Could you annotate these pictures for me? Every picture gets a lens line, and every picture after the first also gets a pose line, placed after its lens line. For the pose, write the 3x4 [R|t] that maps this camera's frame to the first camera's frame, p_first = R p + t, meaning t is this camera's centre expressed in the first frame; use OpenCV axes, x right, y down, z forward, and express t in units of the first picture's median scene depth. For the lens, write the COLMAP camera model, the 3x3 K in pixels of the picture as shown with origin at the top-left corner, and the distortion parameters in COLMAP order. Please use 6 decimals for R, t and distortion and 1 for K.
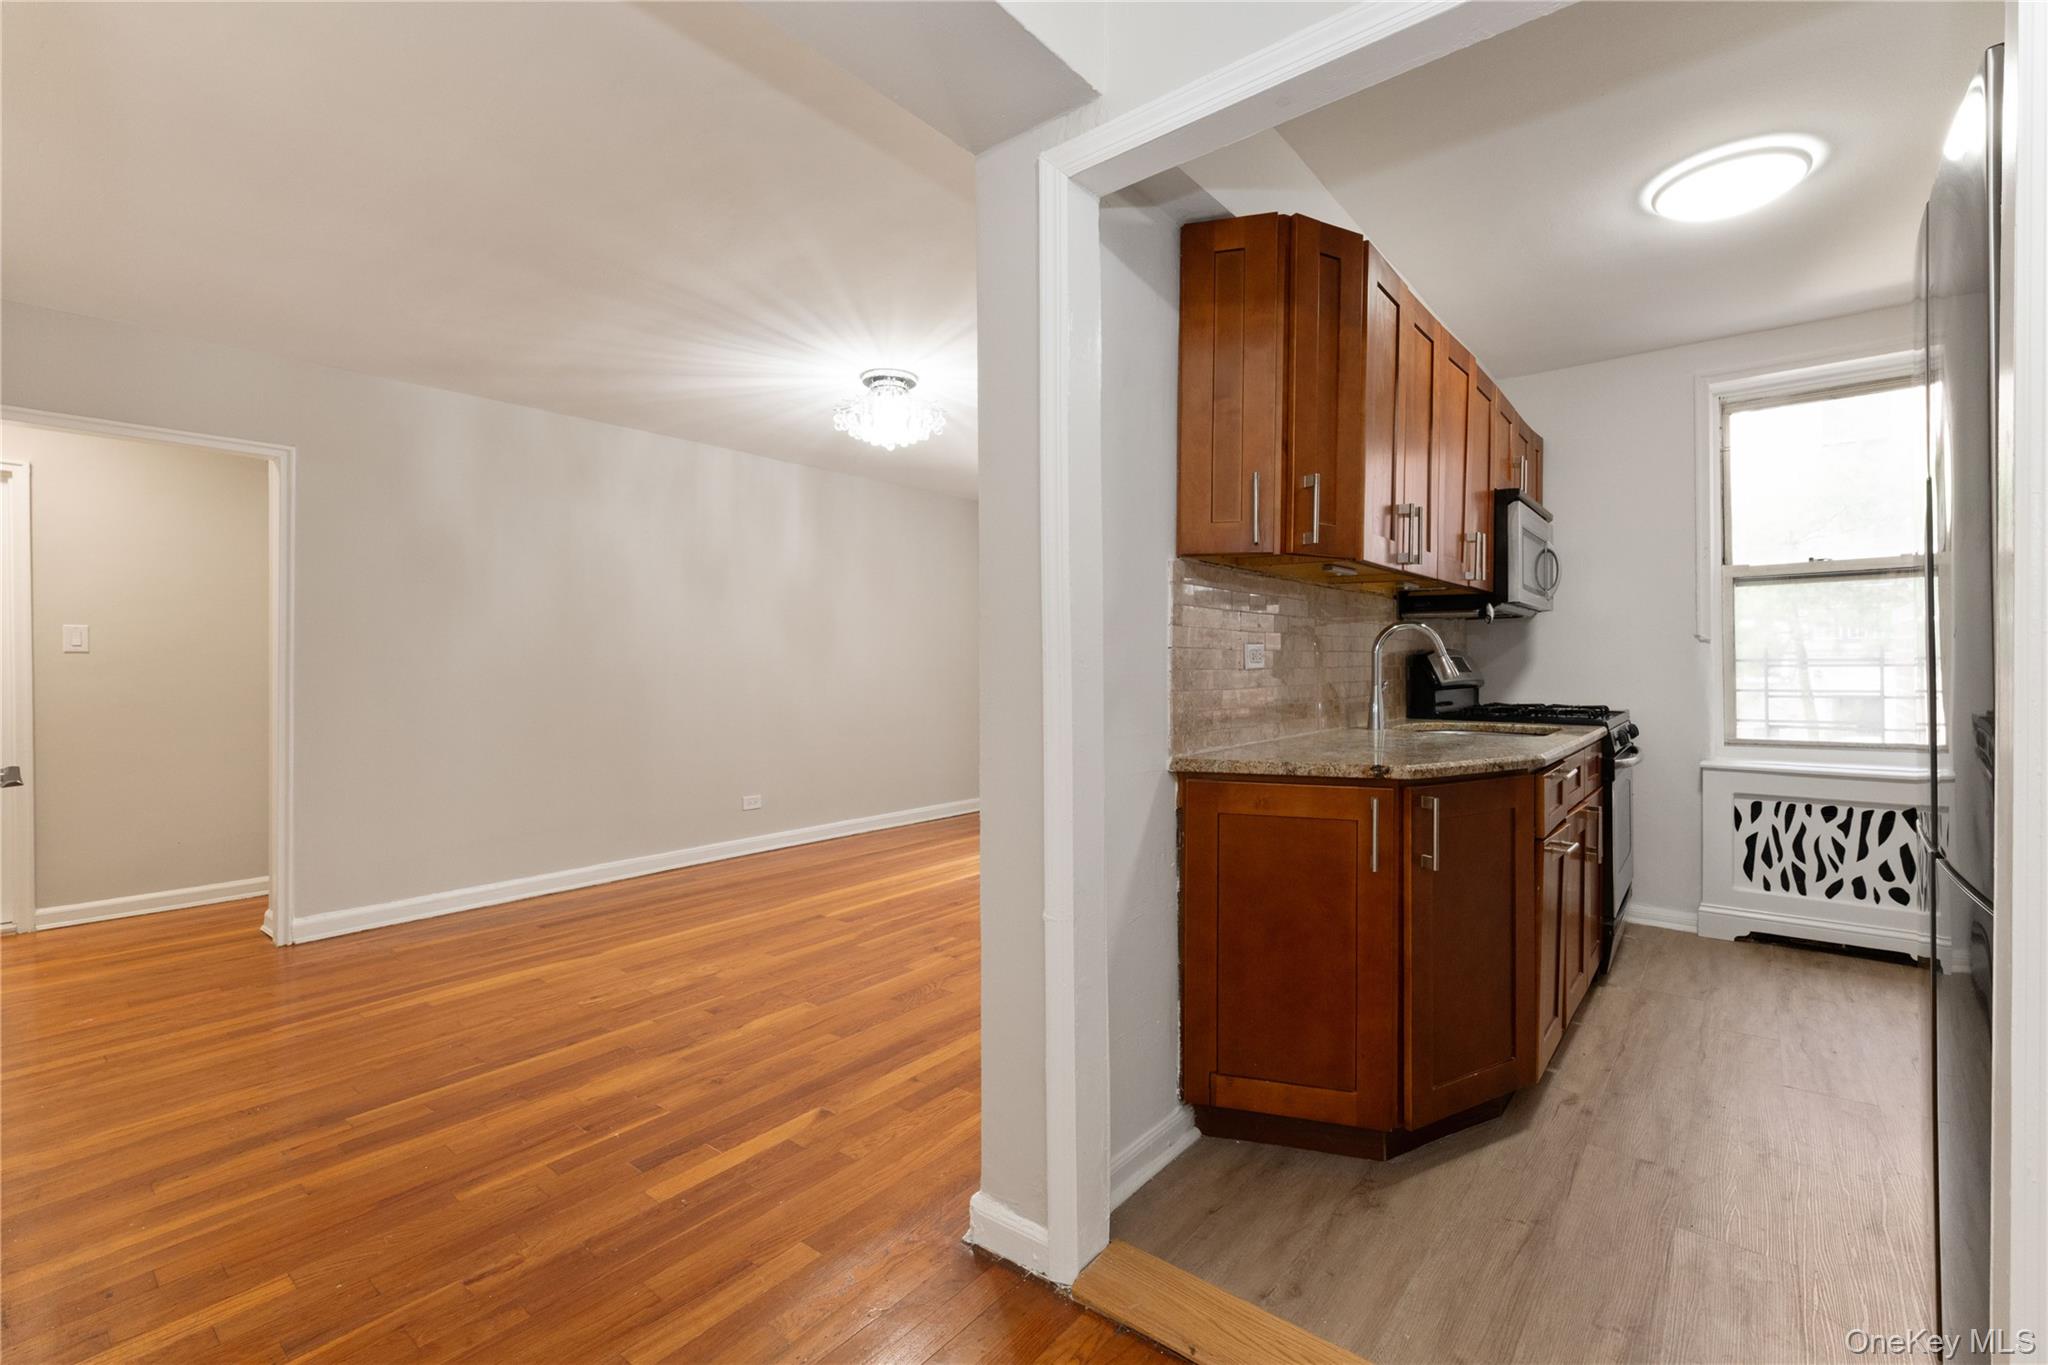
lens RADIAL K [[874.3, 0, 1046.8], [0, 874.3, 667.0], [0, 0, 1]] dist [0.001678, -0.000408]
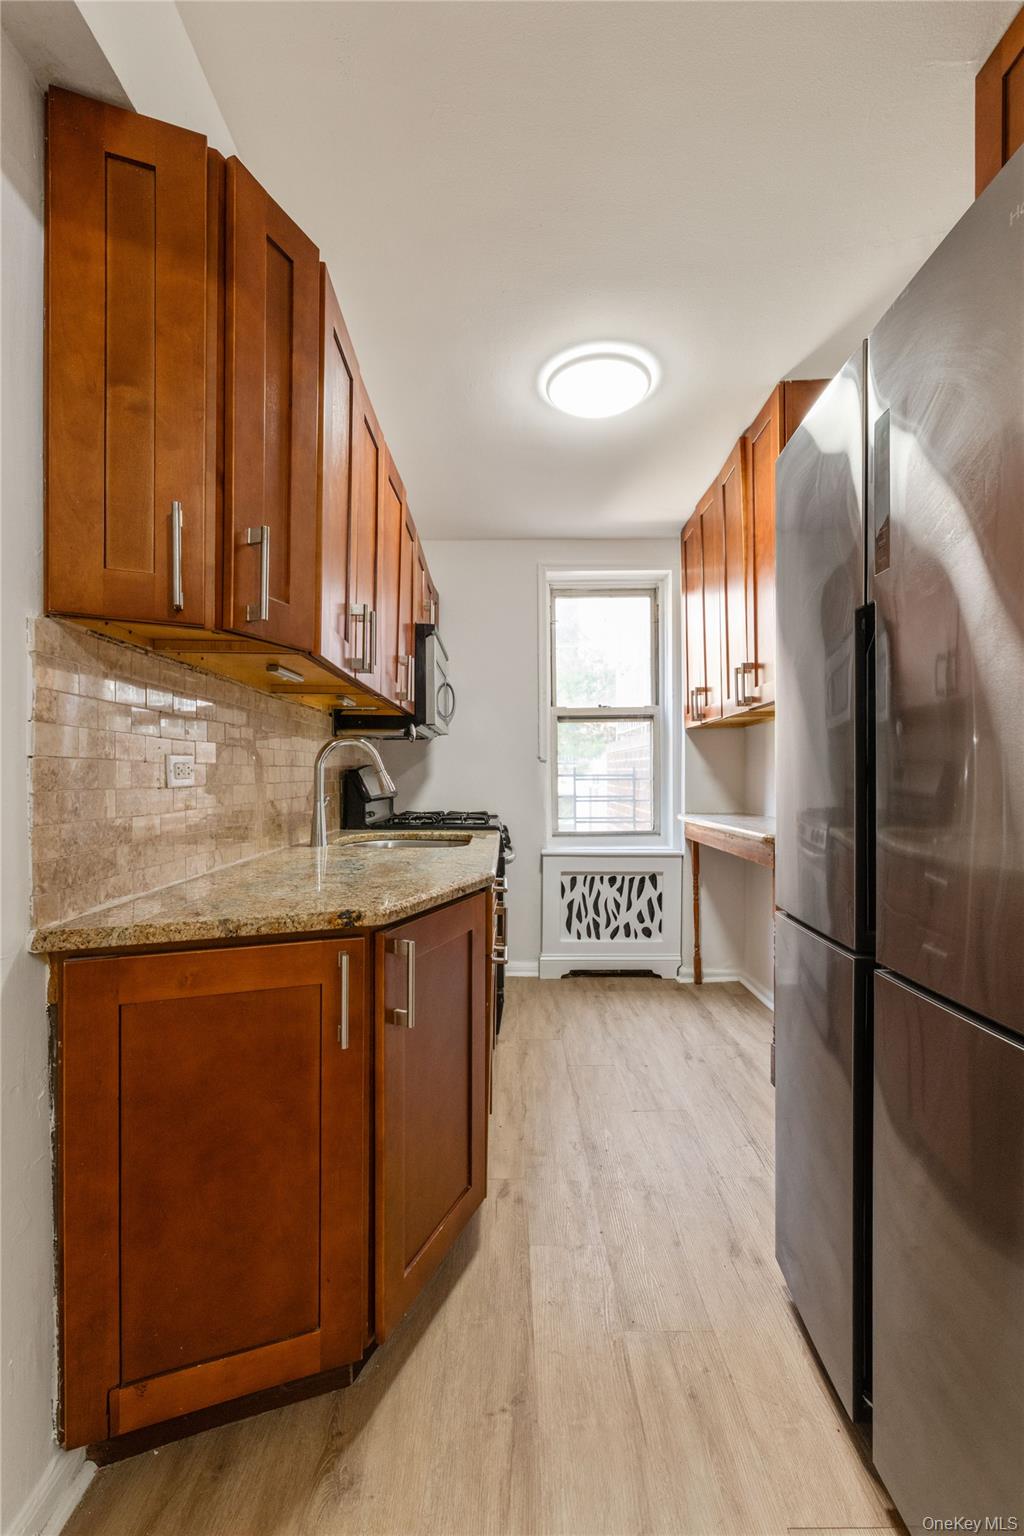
lens RADIAL K [[670.9, 0, 510.1], [0, 670.9, 790.1], [0, 0, 1]] dist [0.004063, -0.000311]
pose [[0.779120, -0.009502, 0.626803, 0.078233], [-0.002751, 0.999824, 0.018577, -0.006080], [-0.626869, -0.016199, 0.778956, 0.299300]]
